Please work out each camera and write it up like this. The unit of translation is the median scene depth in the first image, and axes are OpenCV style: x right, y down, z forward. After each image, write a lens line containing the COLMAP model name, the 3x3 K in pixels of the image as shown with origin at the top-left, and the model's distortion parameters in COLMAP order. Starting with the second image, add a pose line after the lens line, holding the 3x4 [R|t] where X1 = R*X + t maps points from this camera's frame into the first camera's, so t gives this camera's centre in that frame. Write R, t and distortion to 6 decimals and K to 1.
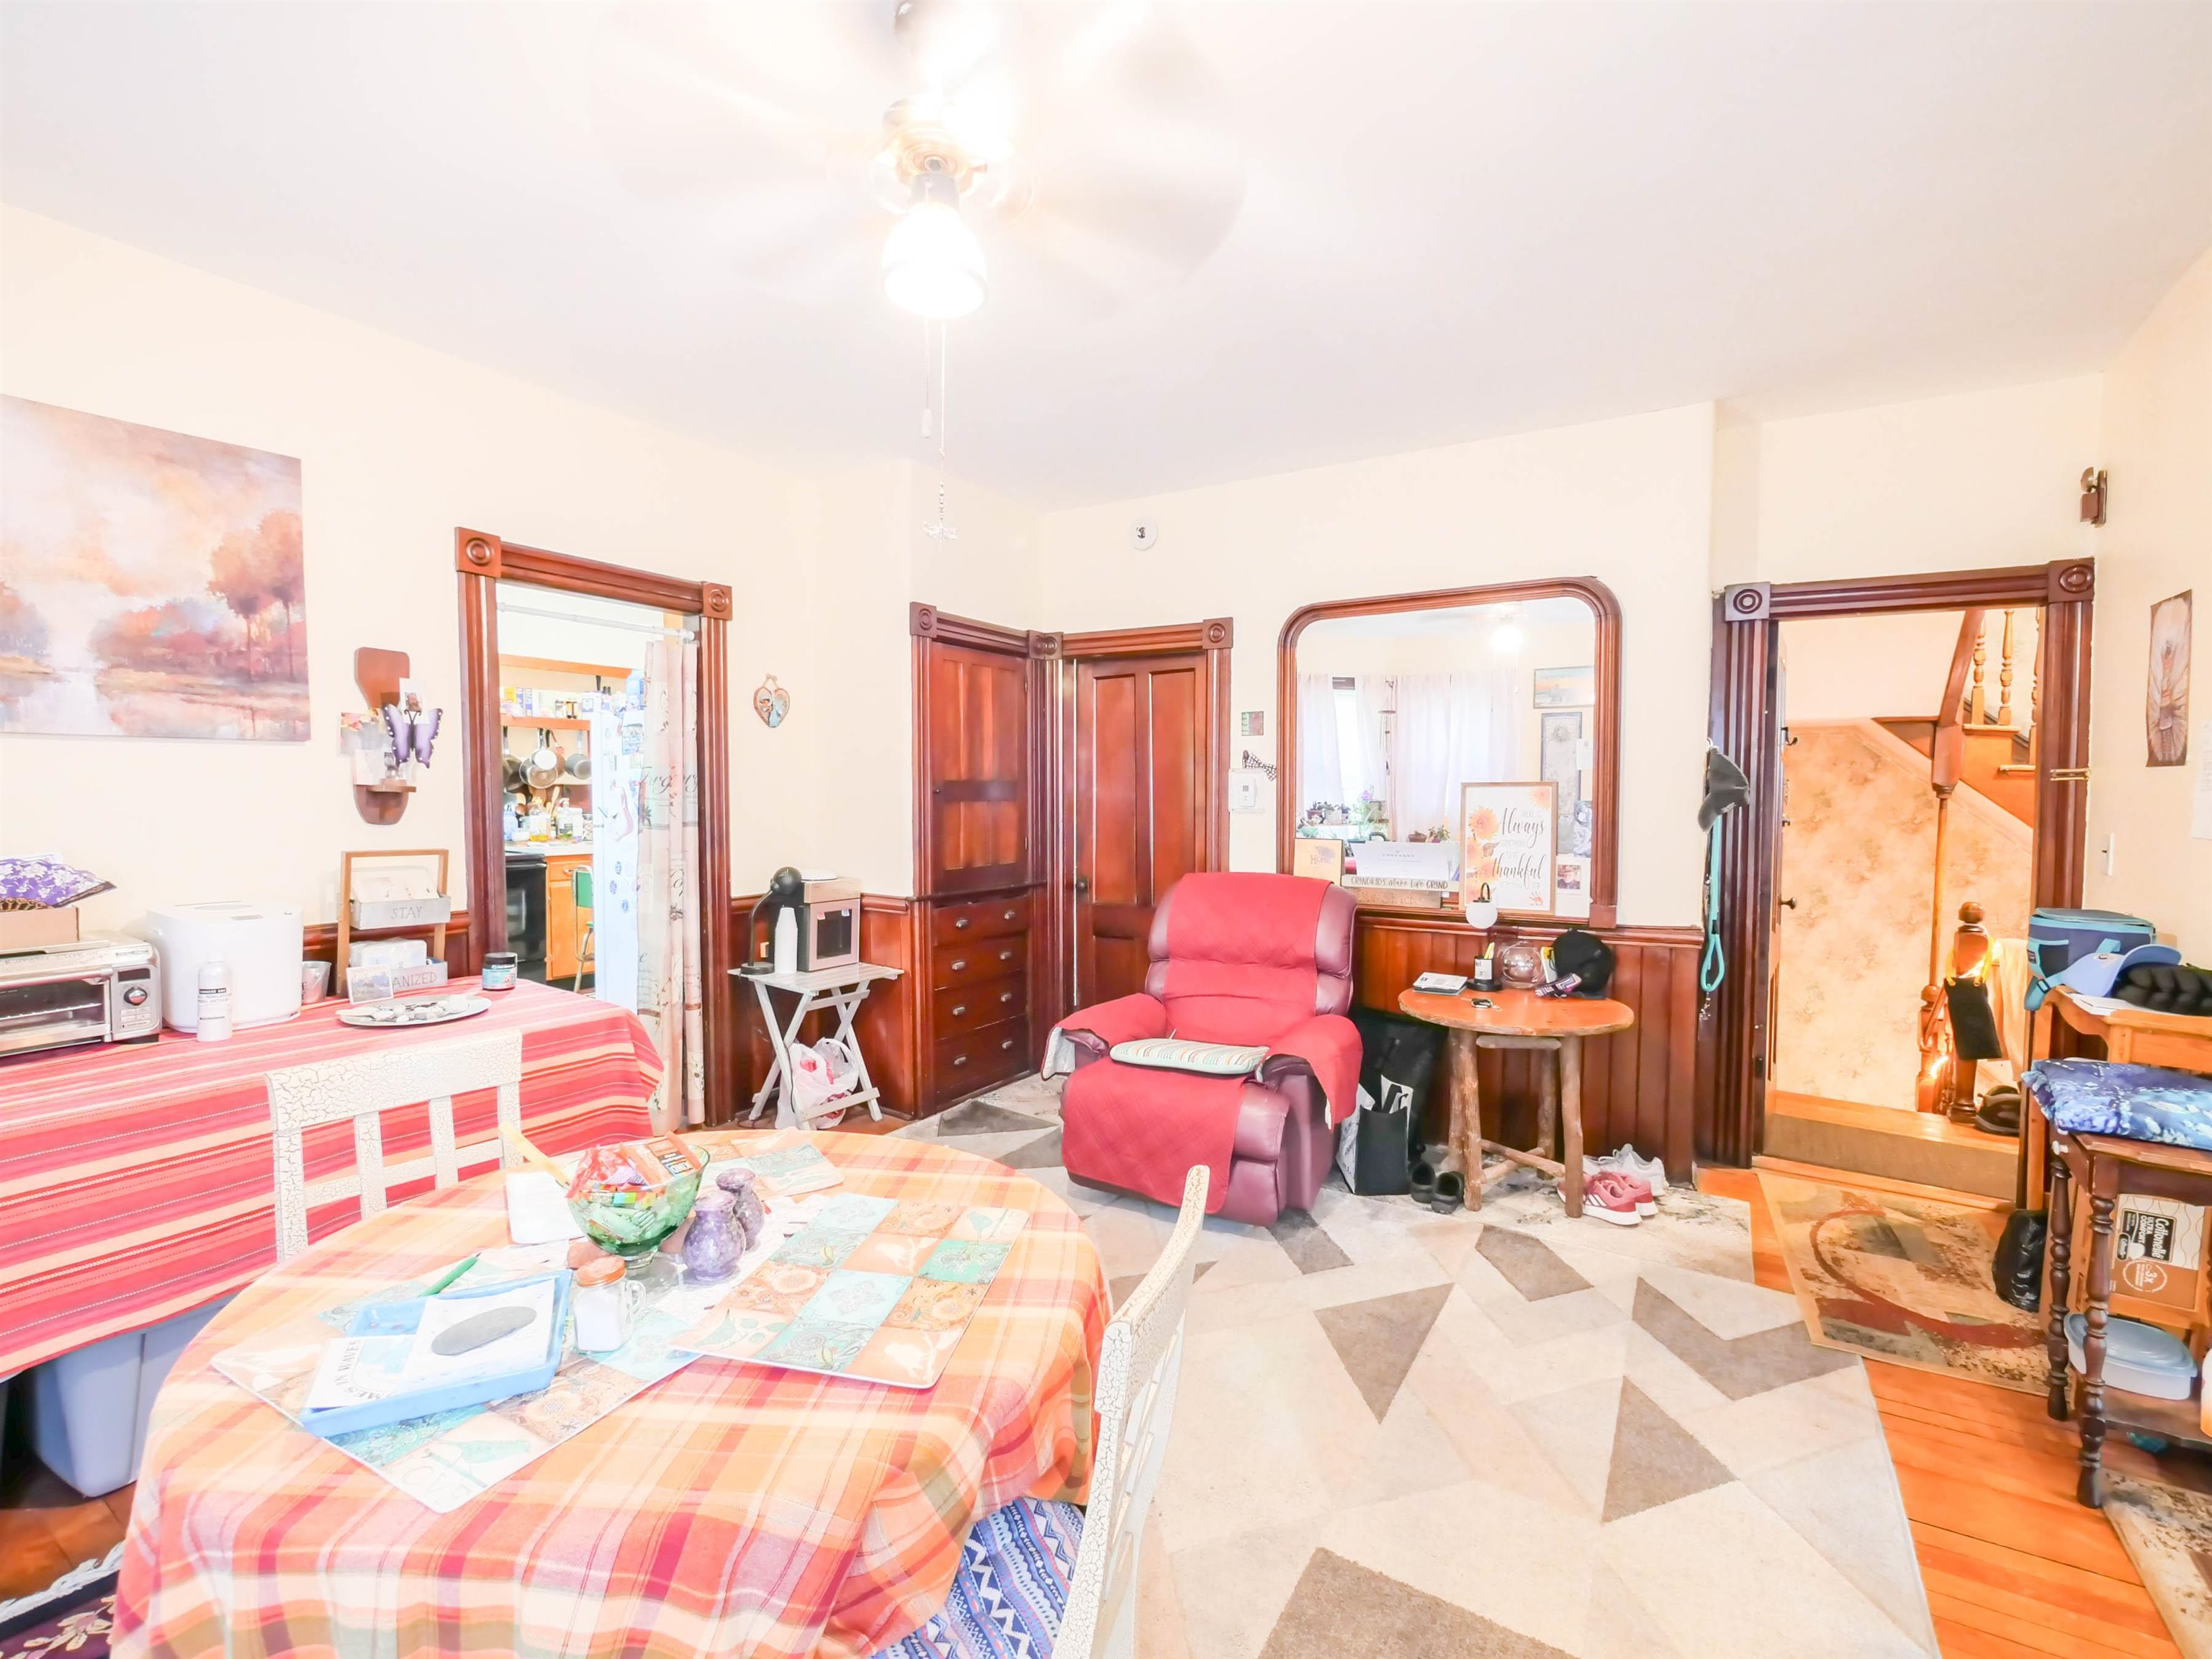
lens RADIAL K [[994.1, 0, 1106.0], [0, 994.1, 829.5], [0, 0, 1]] dist [0.002125, 0.000215]
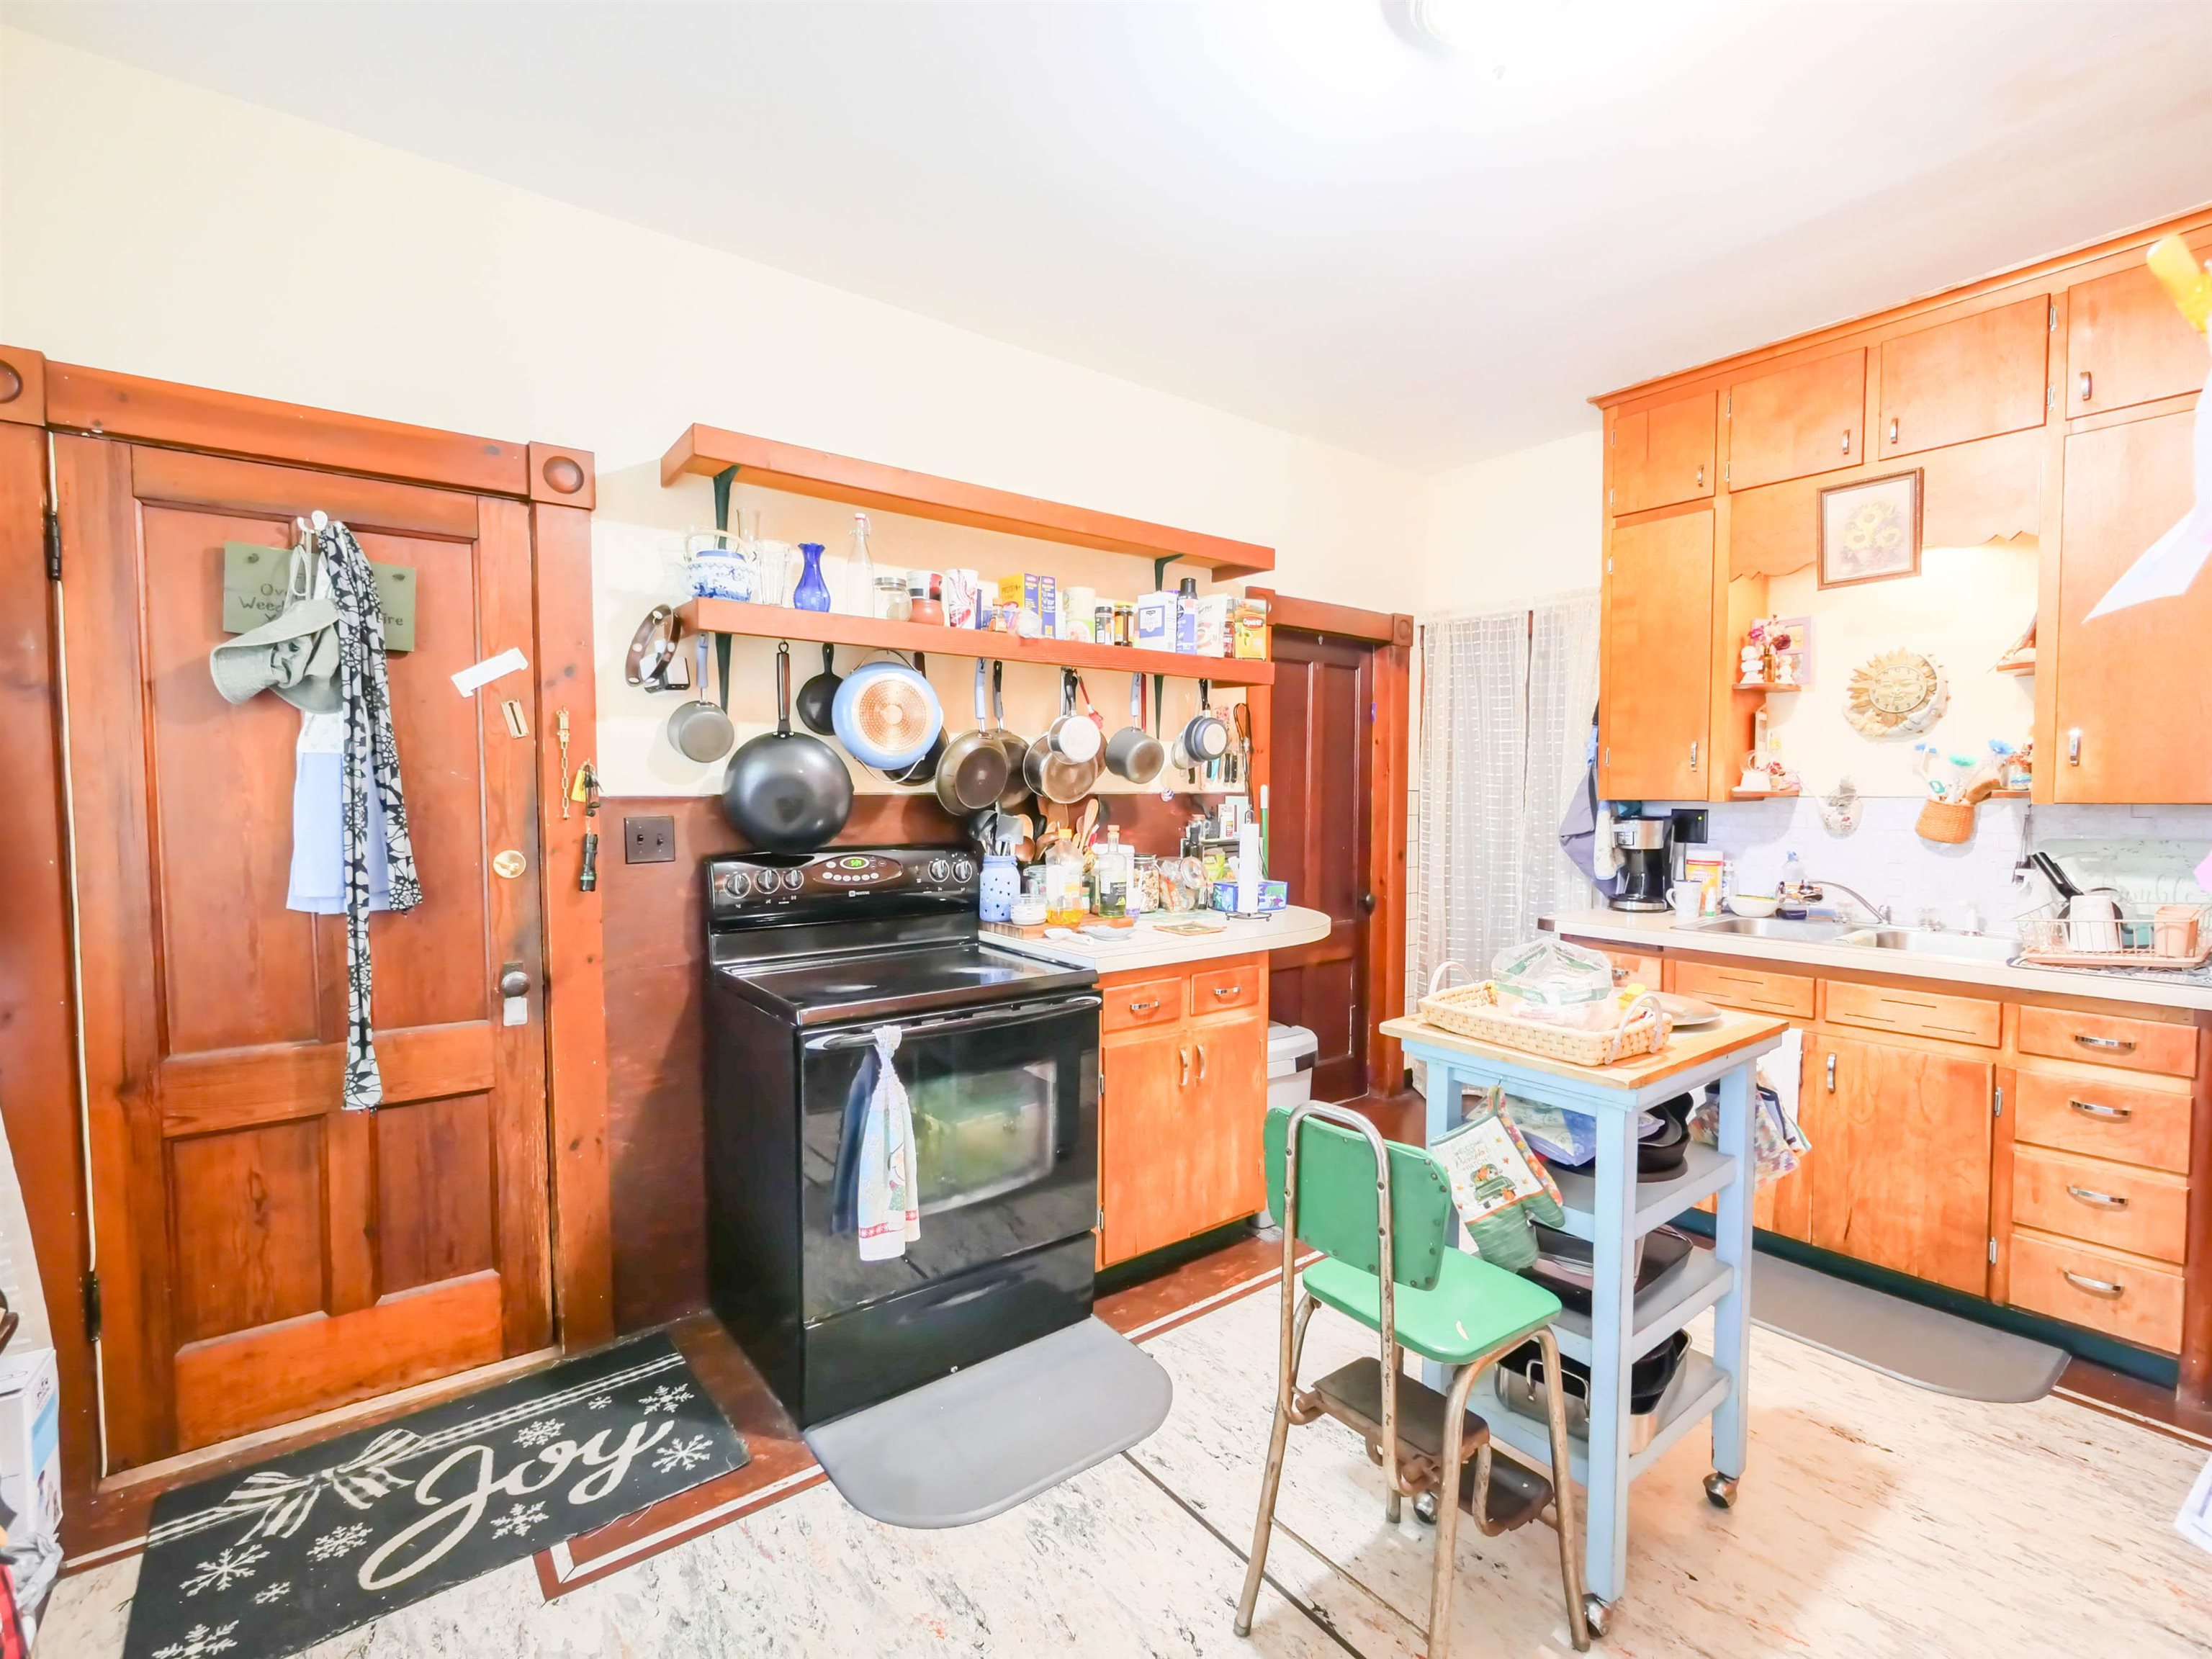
lens RADIAL K [[994.1, 0, 1106.0], [0, 994.1, 829.5], [0, 0, 1]] dist [0.002125, 0.000215]
pose [[0.950825, 0.013667, -0.309428, -0.413980], [-0.014608, 0.999893, -0.000723, -0.029689], [0.309385, 0.005208, 0.950922, 0.584386]]
